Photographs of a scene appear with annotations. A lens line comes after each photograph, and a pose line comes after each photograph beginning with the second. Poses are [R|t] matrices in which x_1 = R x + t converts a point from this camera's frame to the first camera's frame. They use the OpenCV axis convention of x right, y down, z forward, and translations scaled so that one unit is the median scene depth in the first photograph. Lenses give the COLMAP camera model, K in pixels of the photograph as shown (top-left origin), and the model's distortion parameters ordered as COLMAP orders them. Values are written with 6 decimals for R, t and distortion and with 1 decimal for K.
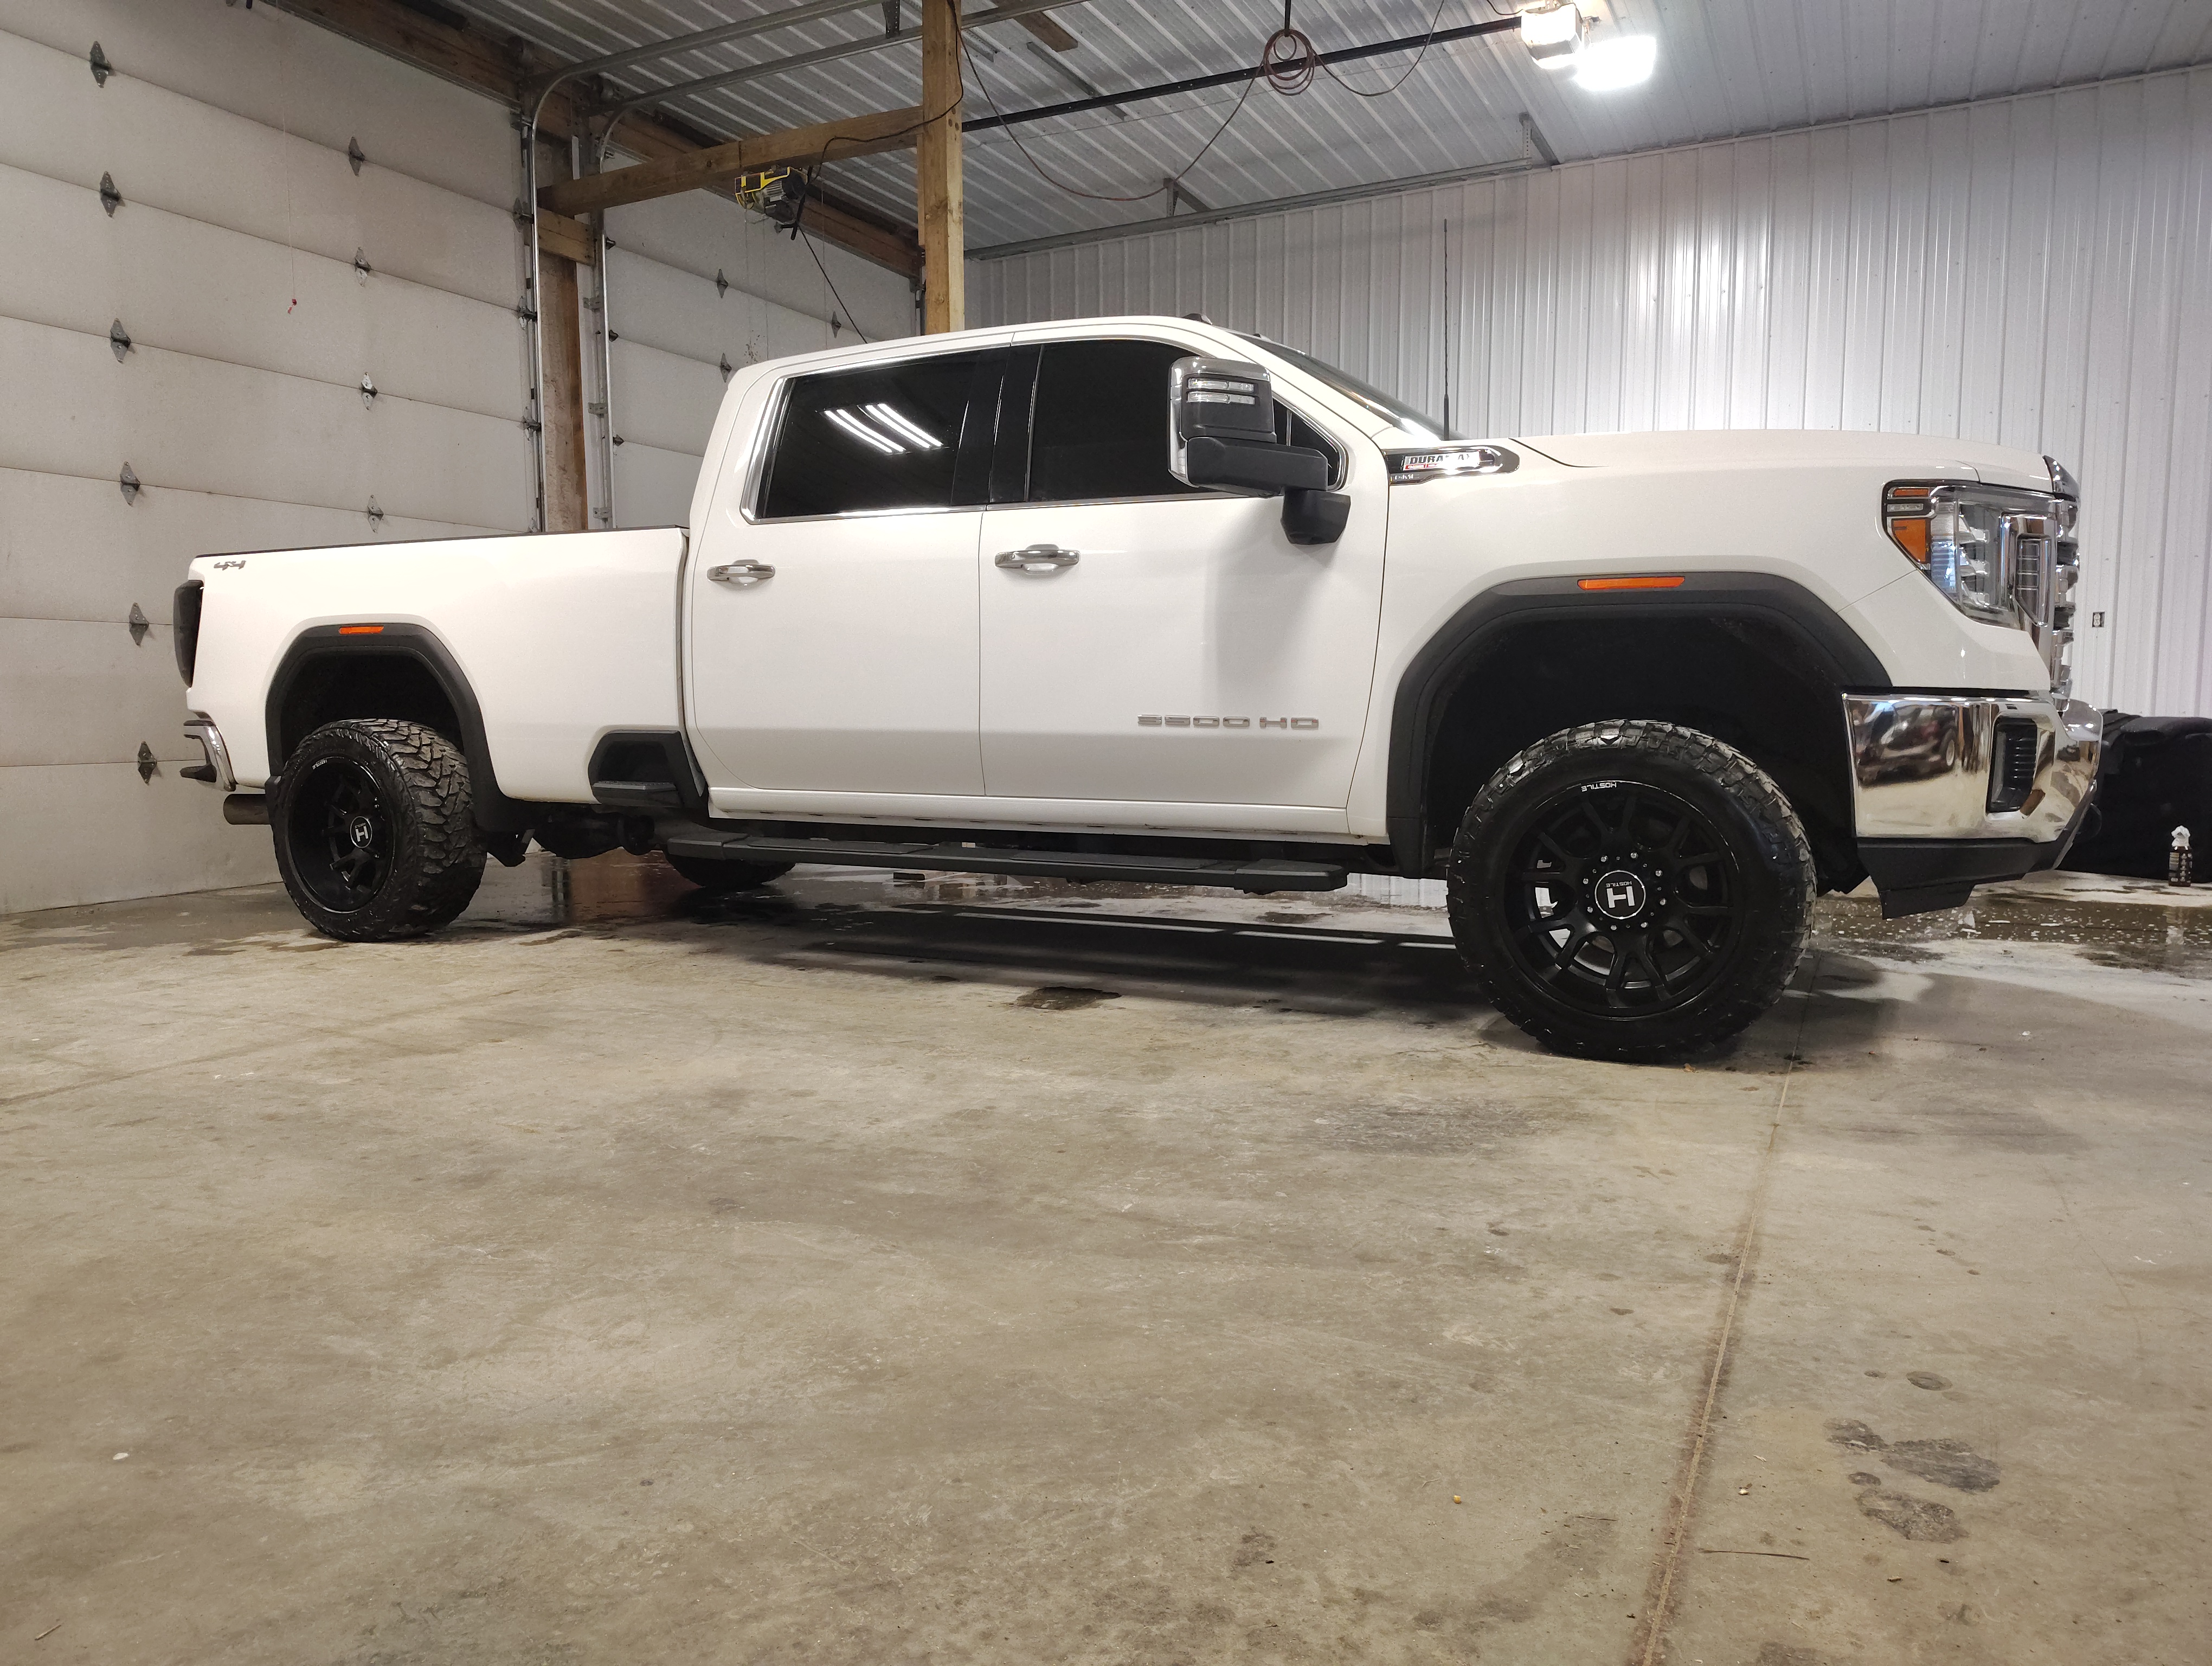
lens RADIAL K [[1524.7, 0, 1106.0], [0, 1524.7, 833.0], [0, 0, 1]] dist [0.035126, -0.046126]
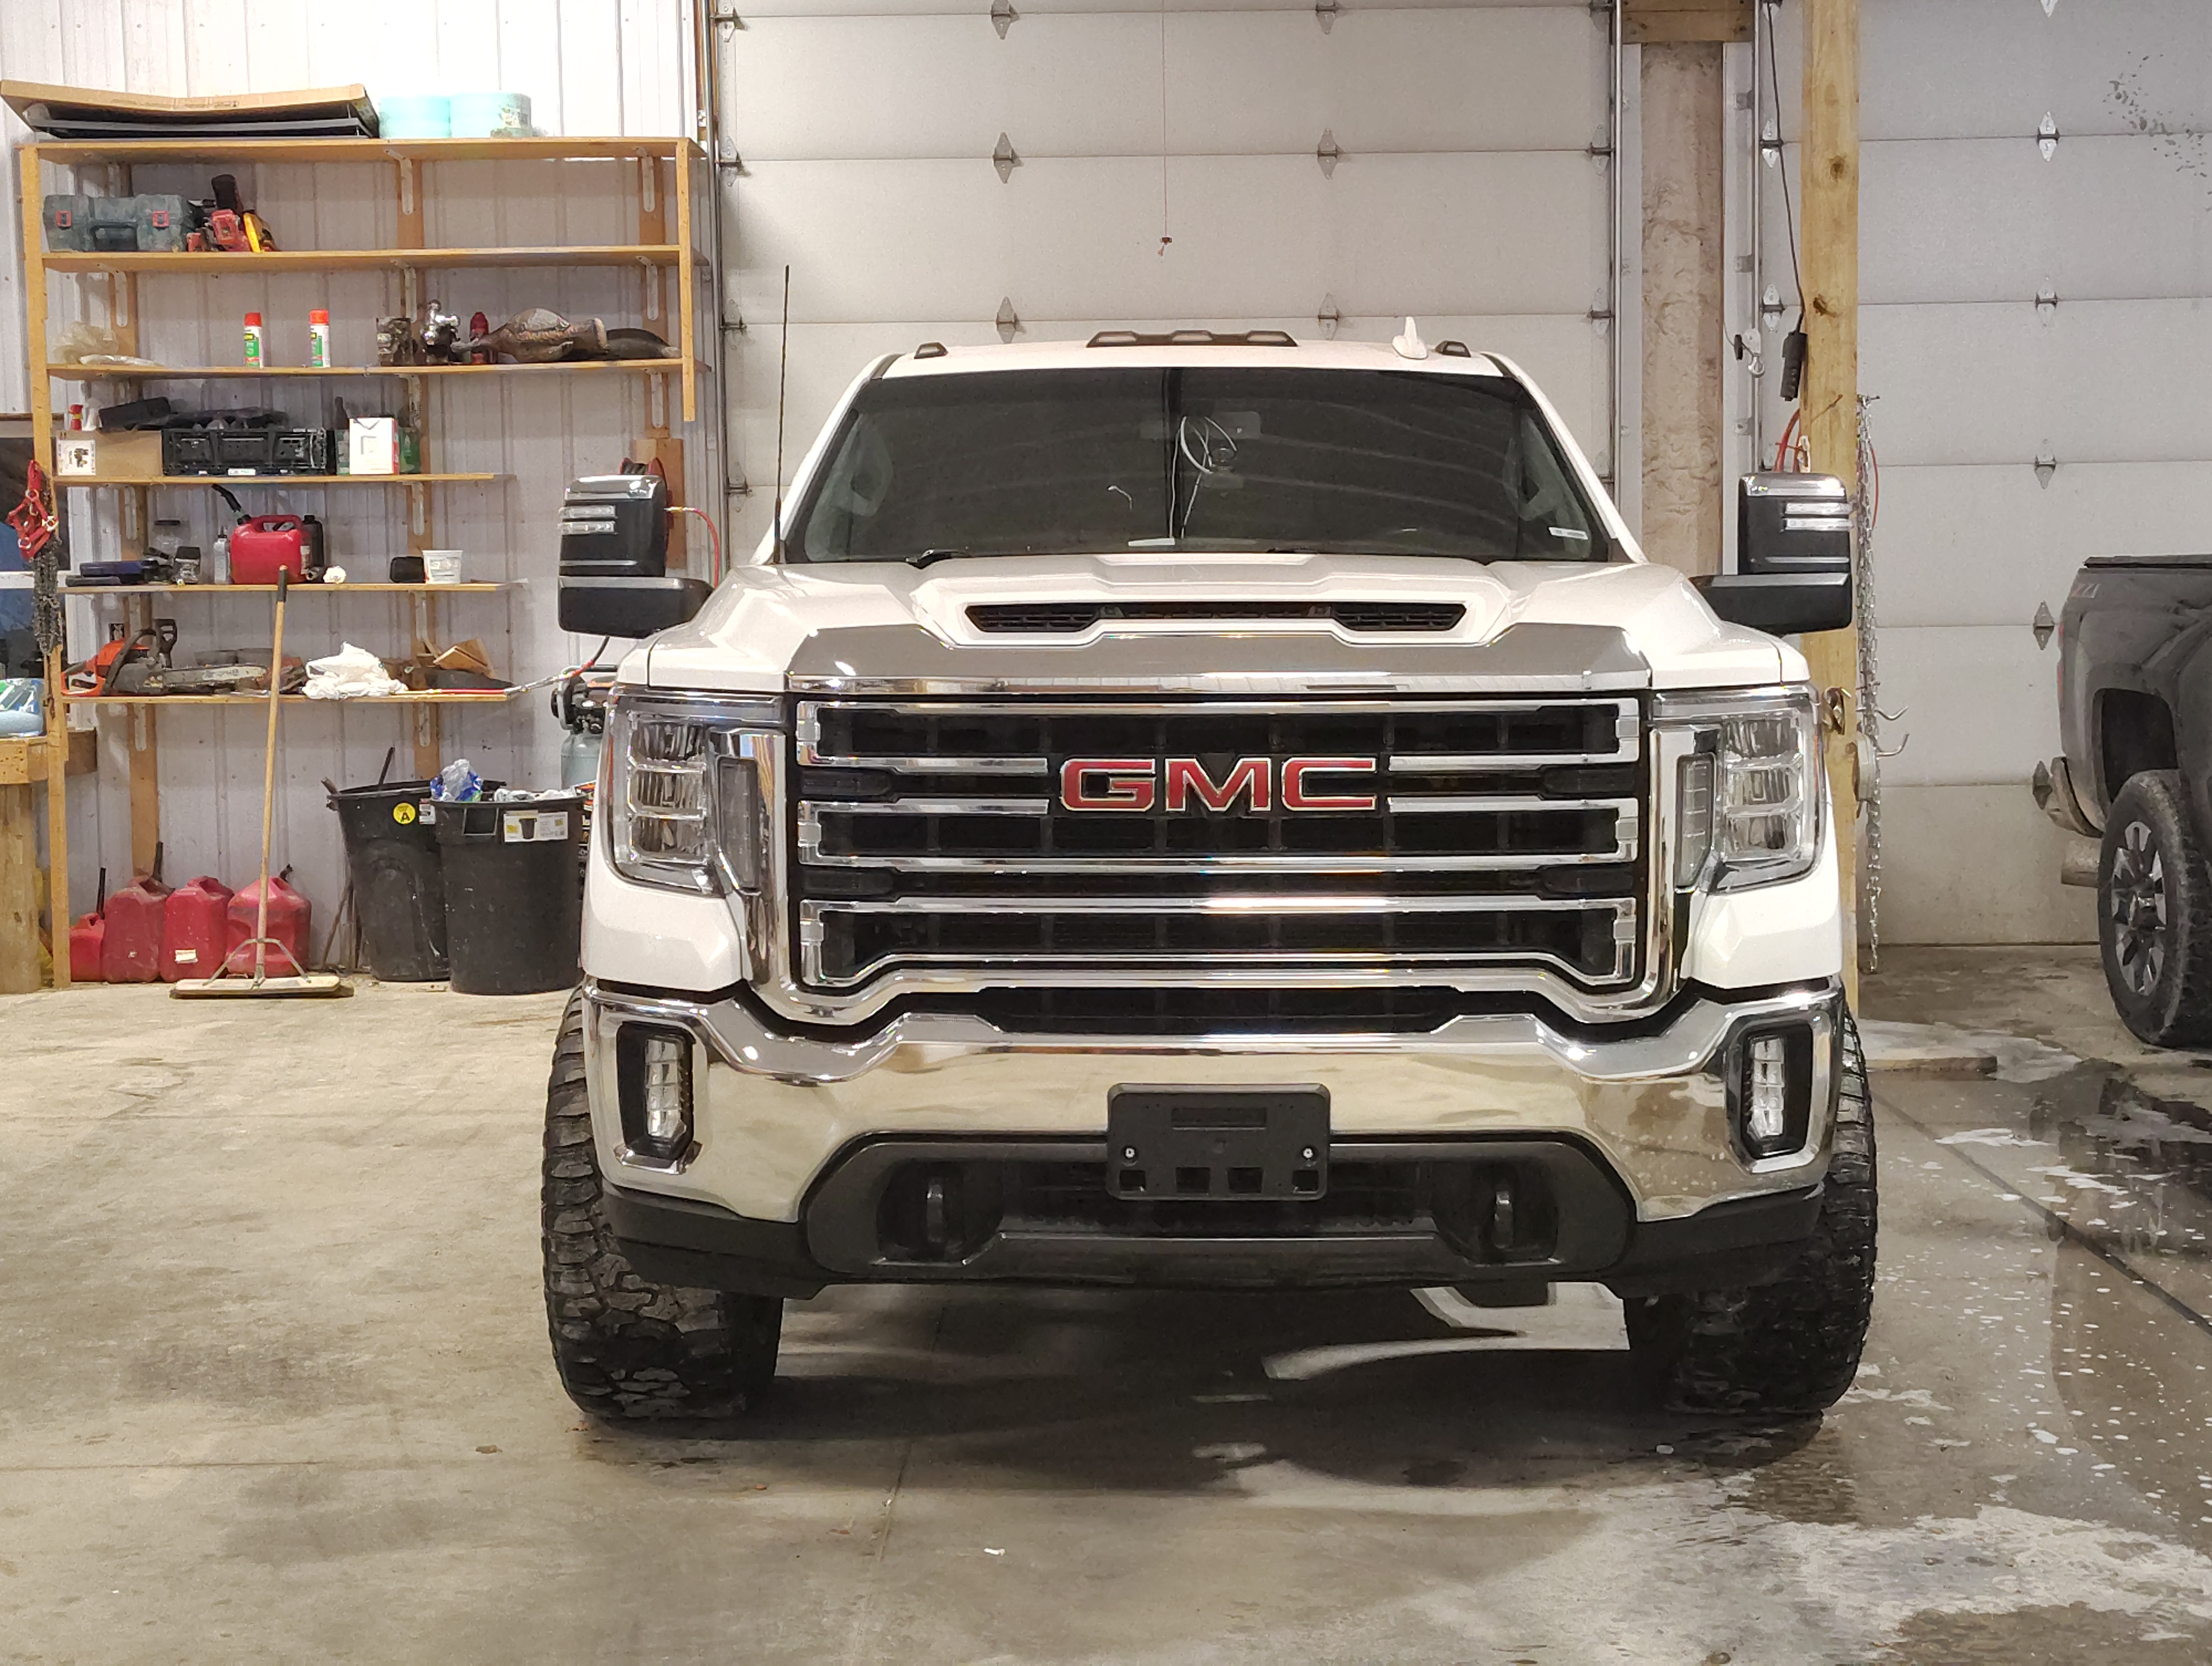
lens RADIAL K [[3052.7, 0, 1106.0], [0, 3052.7, 833.0], [0, 0, 1]] dist [0.004975, 0.124816]
pose [[0.446589, 0.073841, -0.891687, 1.538921], [-0.066137, 0.996587, 0.049404, -0.195931], [0.892292, 0.036910, 0.449948, 0.452630]]
